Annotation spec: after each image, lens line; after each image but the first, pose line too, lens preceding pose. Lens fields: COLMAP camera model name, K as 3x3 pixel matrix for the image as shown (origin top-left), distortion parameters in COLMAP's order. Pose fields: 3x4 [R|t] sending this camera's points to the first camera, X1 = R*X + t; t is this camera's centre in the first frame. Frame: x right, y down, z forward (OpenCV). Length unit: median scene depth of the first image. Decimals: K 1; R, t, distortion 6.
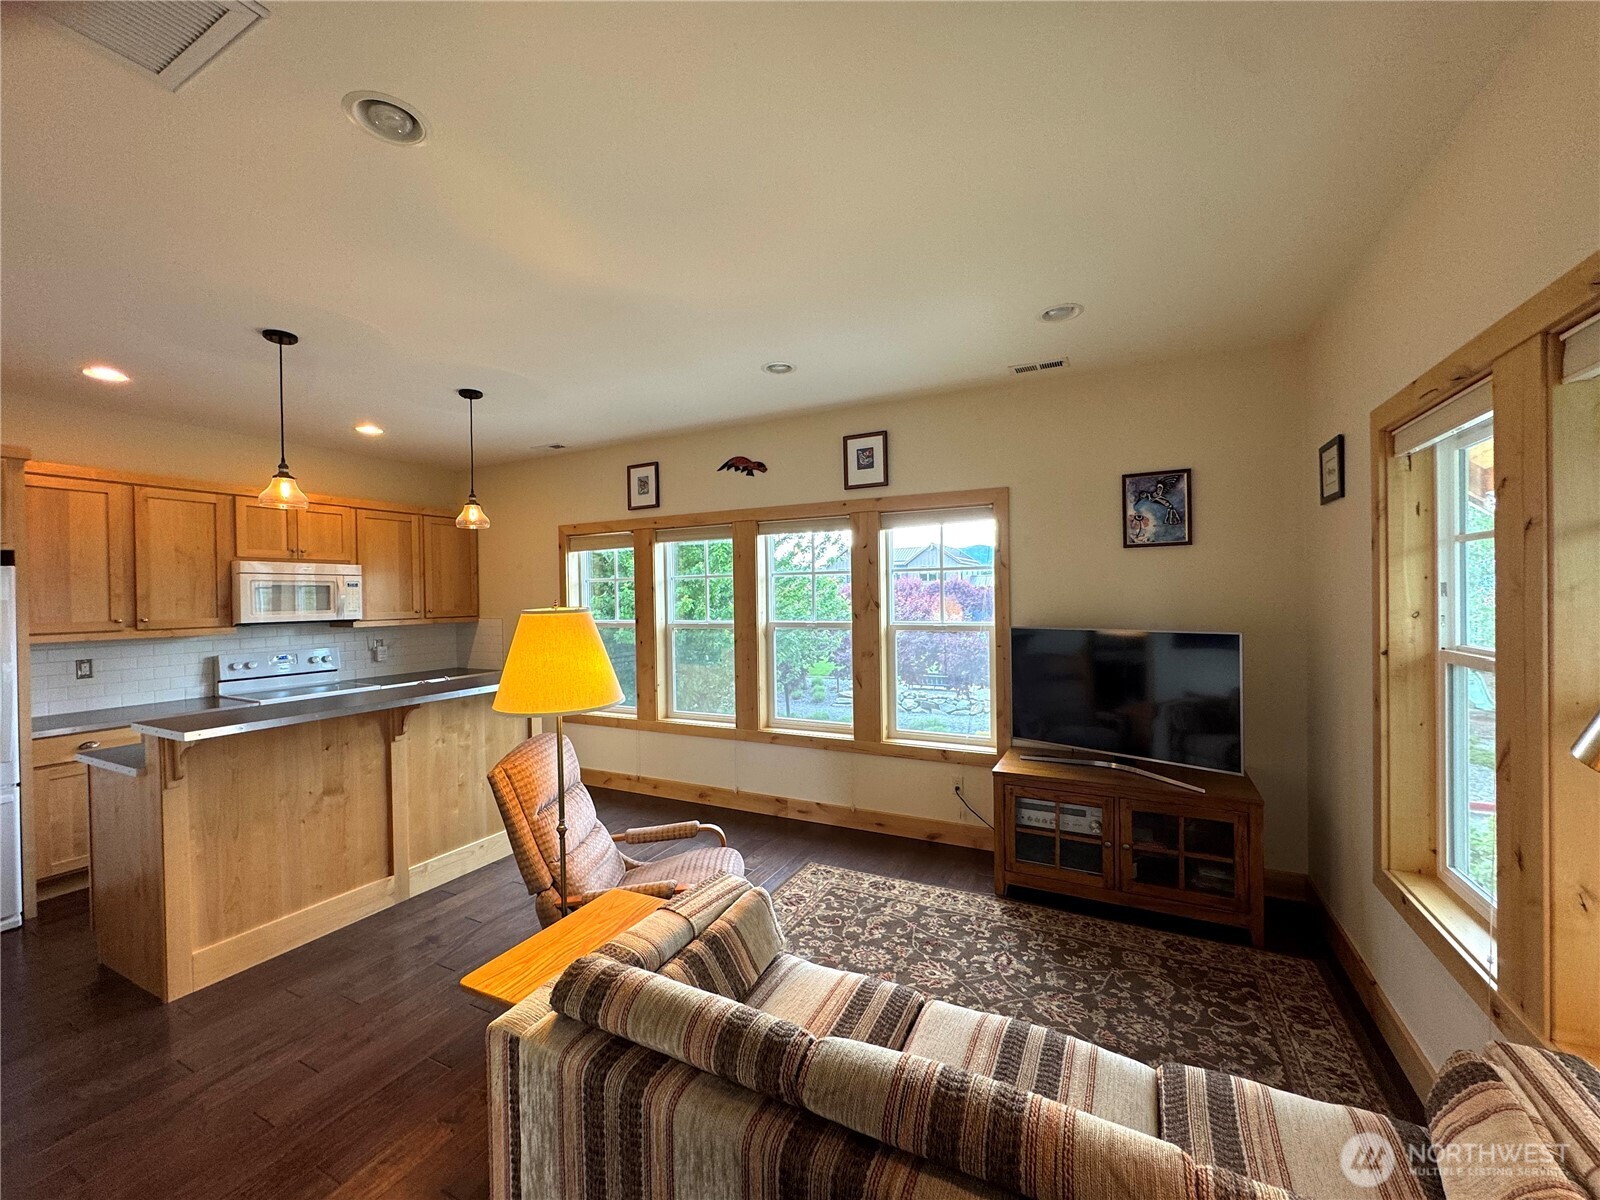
lens RADIAL K [[638.2, 0, 797.6], [0, 638.2, 605.5], [0, 0, 1]] dist [-0.000202, 0.000068]
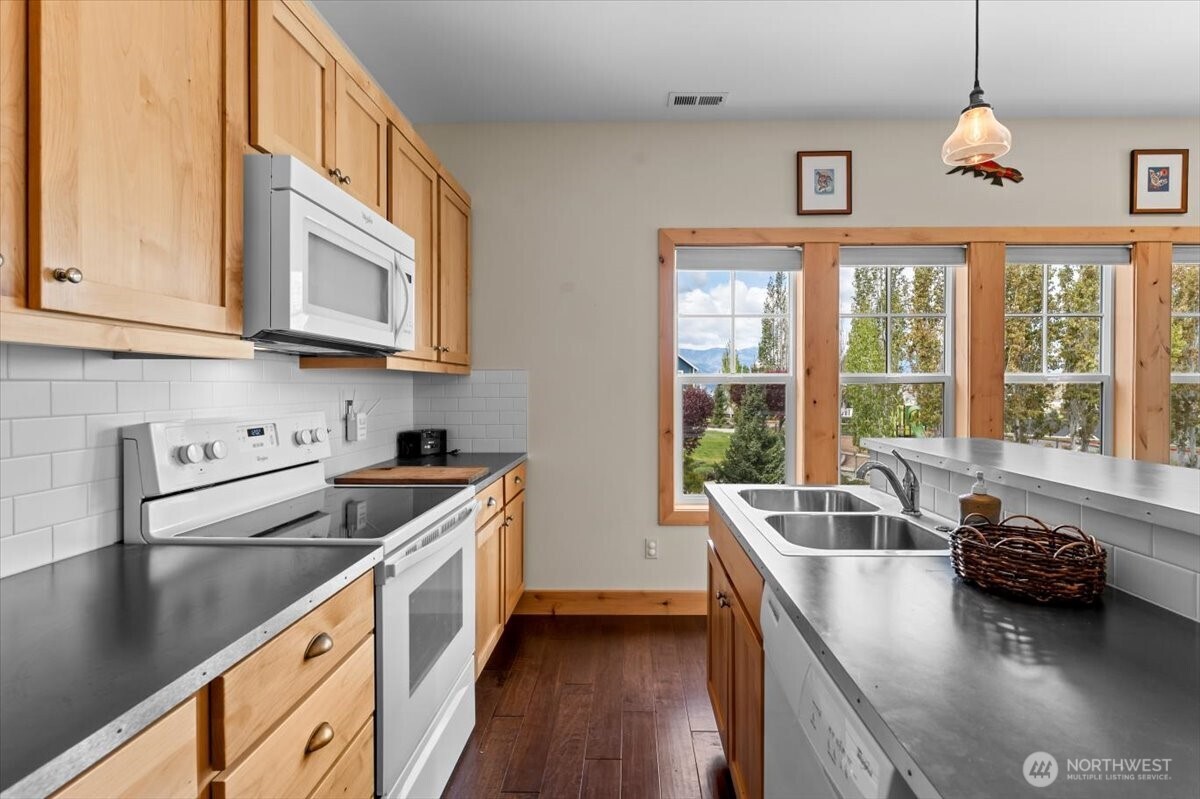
lens RADIAL K [[558.5, 0, 604.0], [0, 558.5, 390.2], [0, 0, 1]] dist [0.001700, 0.000614]
pose [[0.895787, 0.013540, 0.444278, -0.809184], [-0.006500, 0.999828, -0.017366, 0.062929], [-0.444436, 0.012669, 0.895721, 0.606567]]
